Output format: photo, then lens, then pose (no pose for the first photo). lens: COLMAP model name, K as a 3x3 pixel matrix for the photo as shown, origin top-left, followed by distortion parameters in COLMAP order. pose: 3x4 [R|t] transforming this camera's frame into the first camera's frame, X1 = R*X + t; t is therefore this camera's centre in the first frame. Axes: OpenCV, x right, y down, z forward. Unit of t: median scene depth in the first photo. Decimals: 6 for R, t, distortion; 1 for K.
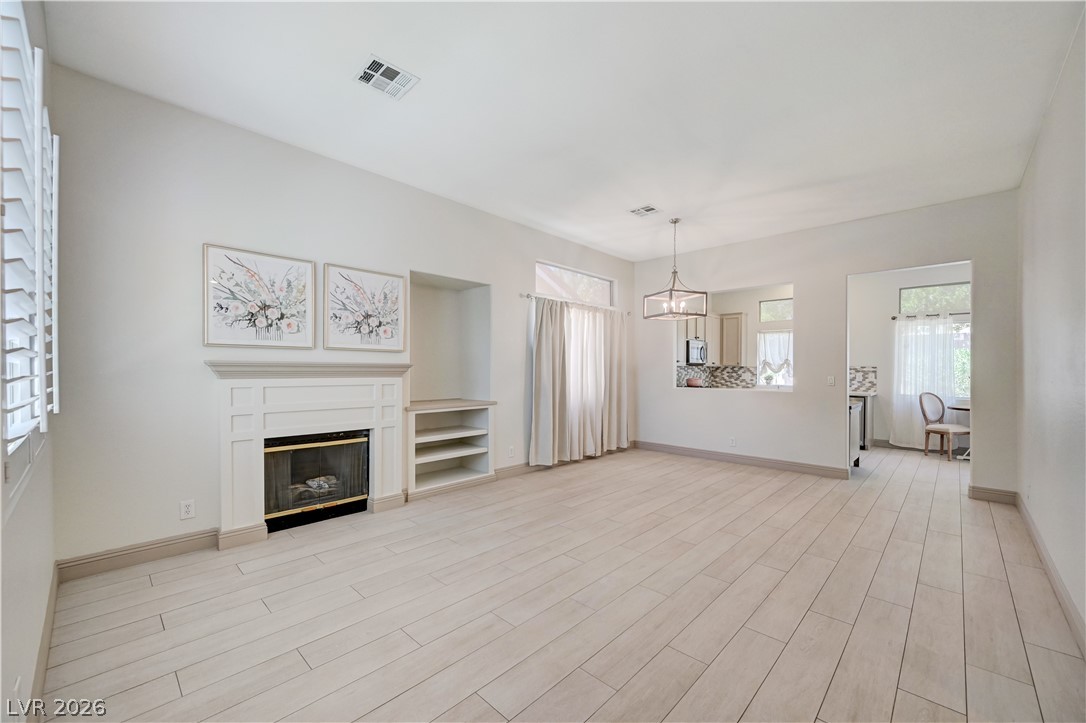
lens RADIAL K [[435.0, 0, 546.0], [0, 435.0, 369.4], [0, 0, 1]] dist [0.001659, 0.000238]
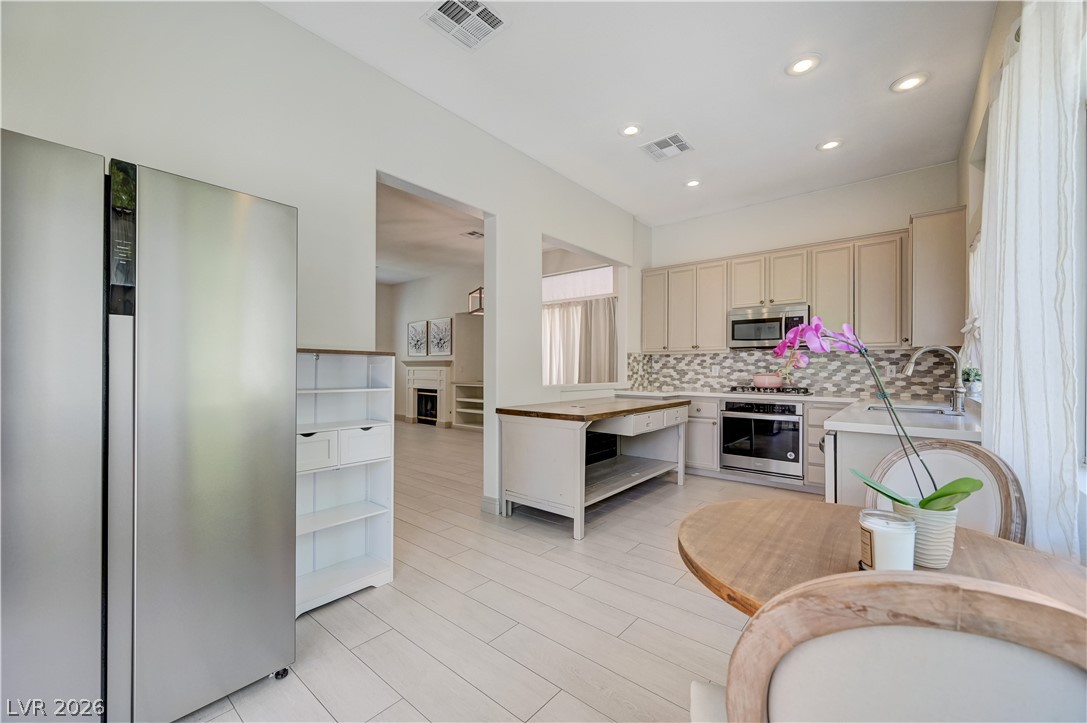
lens RADIAL K [[435.4, 0, 546.5], [0, 435.4, 369.4], [0, 0, 1]] dist [0.001659, 0.000238]
pose [[0.064520, -0.002626, -0.997913, 1.211479], [-0.001340, 0.999995, -0.002718, 0.023823], [0.997915, 0.001513, 0.064517, 0.915420]]
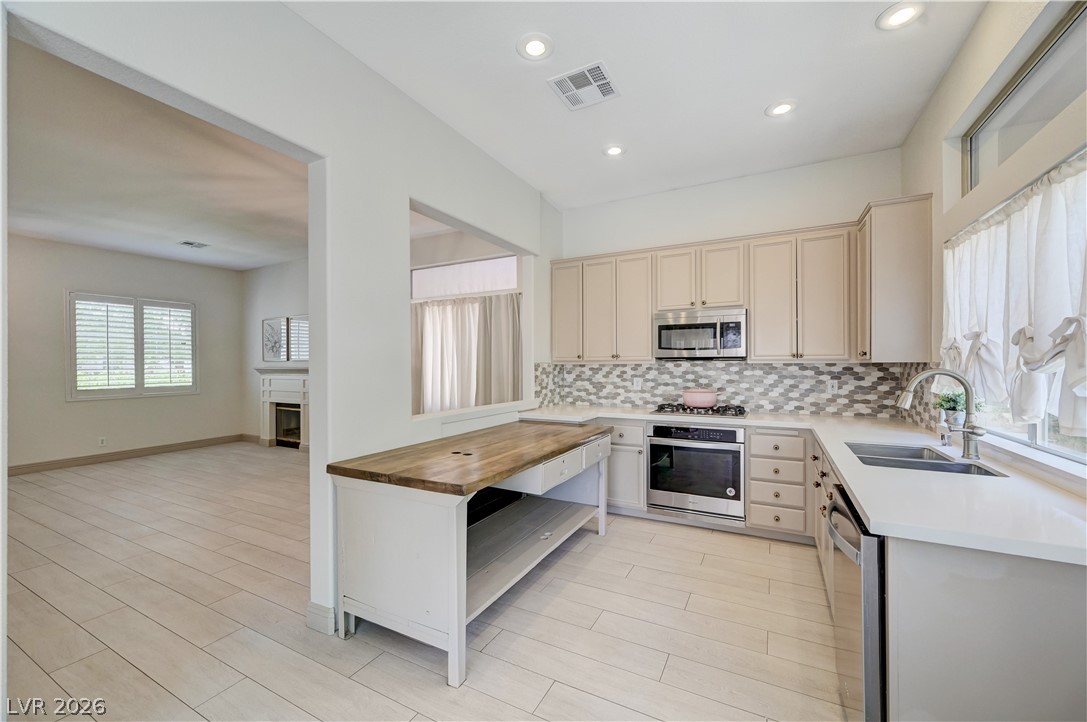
lens RADIAL K [[435.4, 0, 546.5], [0, 435.4, 368.9], [0, 0, 1]] dist [0.001659, 0.000238]
pose [[0.267106, 0.002951, -0.963663, 1.025893], [0.006896, 0.999964, 0.004974, -0.007001], [0.963643, -0.007974, 0.267076, 0.966467]]
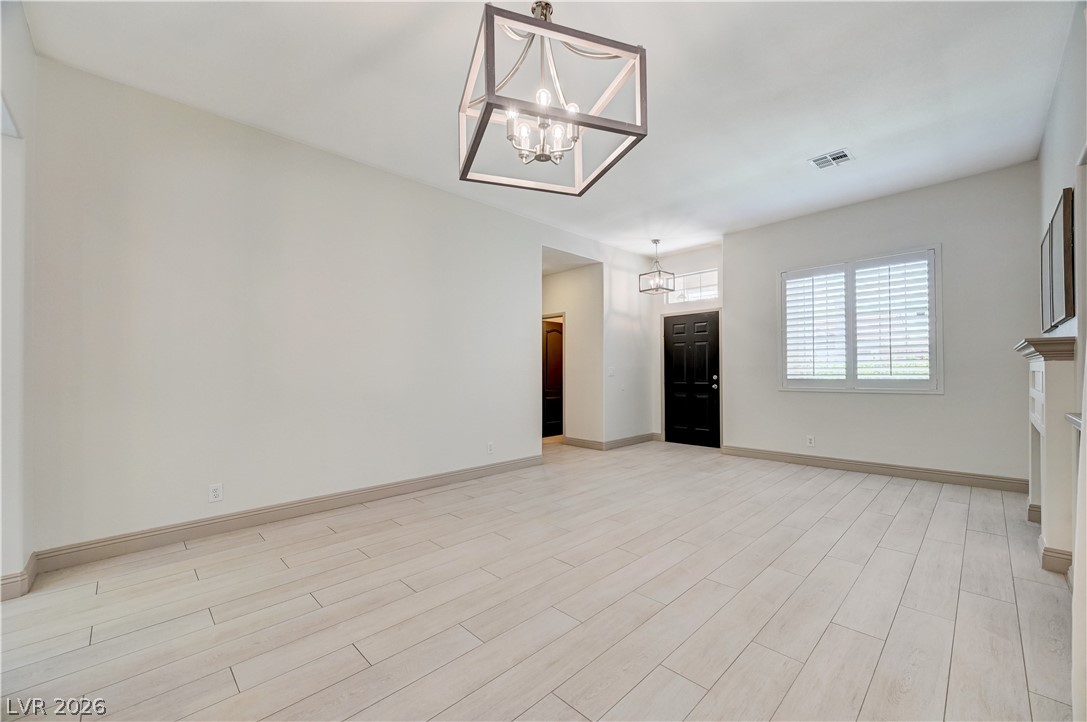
lens RADIAL K [[435.4, 0, 546.5], [0, 435.4, 368.9], [0, 0, 1]] dist [0.001659, 0.000238]
pose [[-0.999523, 0.002756, 0.030766, 0.245295], [0.002587, 0.999981, -0.005543, 0.021574], [-0.030781, -0.005461, -0.999511, 1.118383]]
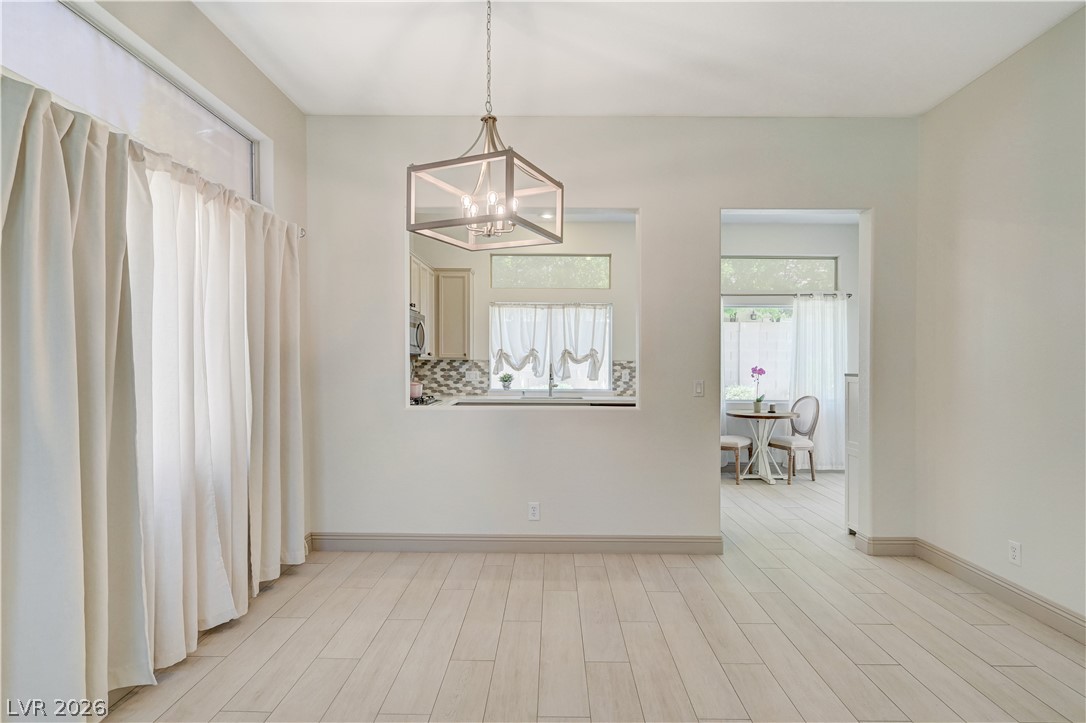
lens RADIAL K [[577.7, 0, 546.8], [0, 577.7, 373.6], [0, 0, 1]] dist [-0.004195, -0.000089]
pose [[0.733229, -0.014315, 0.679831, -0.013731], [-0.001776, 0.999735, 0.022967, -0.009337], [-0.679979, -0.018048, 0.733010, 0.508302]]
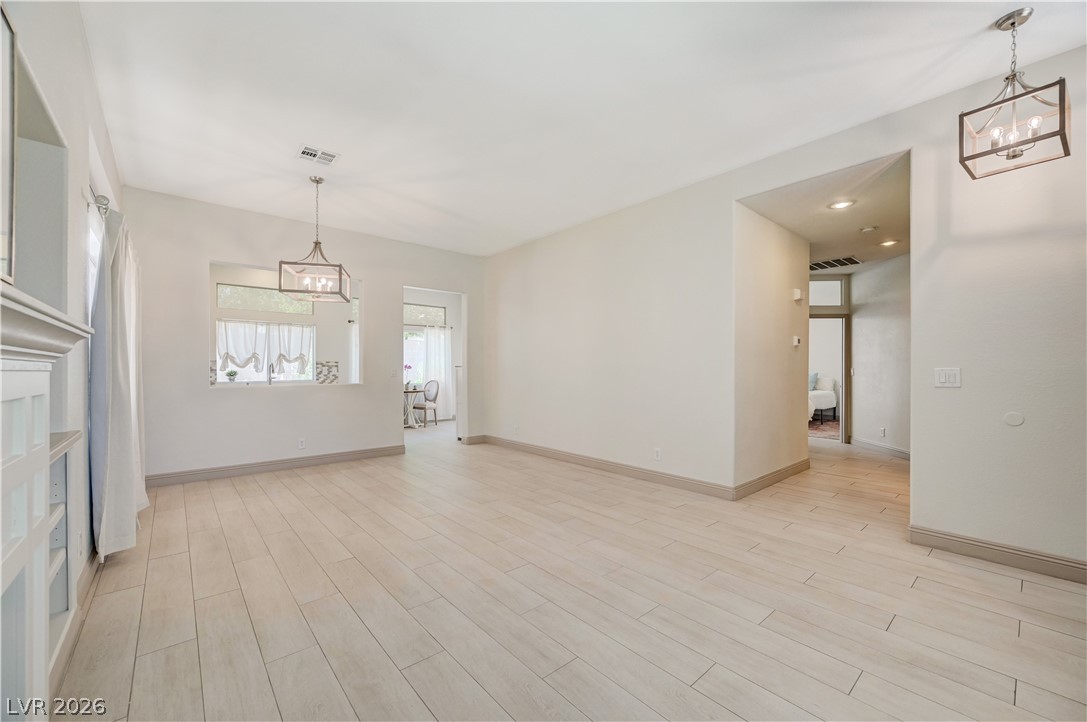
lens RADIAL K [[430.6, 0, 542.6], [0, 430.6, 367.7], [0, 0, 1]] dist [0.000795, 0.000232]
pose [[0.100763, -0.003136, 0.994906, -0.404737], [0.002192, 0.999993, 0.002930, 0.009632], [-0.994908, 0.001886, 0.100769, 0.427467]]
